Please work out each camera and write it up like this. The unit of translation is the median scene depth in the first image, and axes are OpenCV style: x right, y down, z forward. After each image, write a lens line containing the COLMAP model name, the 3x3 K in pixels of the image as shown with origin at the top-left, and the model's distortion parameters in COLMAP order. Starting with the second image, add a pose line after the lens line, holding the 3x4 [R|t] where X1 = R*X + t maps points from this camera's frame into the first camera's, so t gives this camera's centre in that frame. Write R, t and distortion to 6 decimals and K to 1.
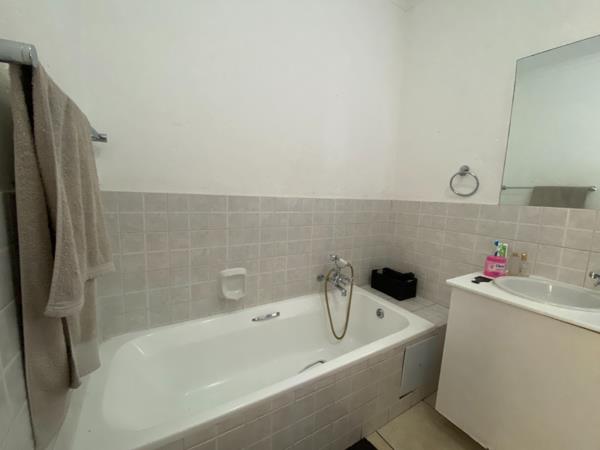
lens RADIAL K [[242.5, 0, 301.7], [0, 242.5, 225.6], [0, 0, 1]] dist [0.014280, 0.000007]
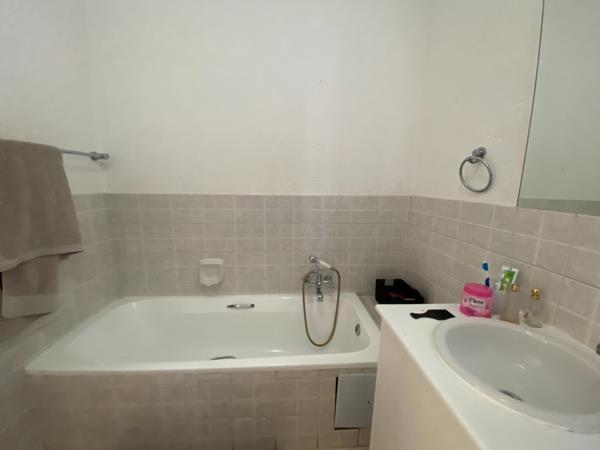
lens RADIAL K [[242.5, 0, 301.5], [0, 242.5, 226.6], [0, 0, 1]] dist [0.014280, 0.000007]
pose [[0.890713, 0.055113, -0.451212, 0.553984], [-0.036247, 0.998073, 0.050355, -0.041961], [0.453118, -0.028497, 0.890995, 0.164495]]
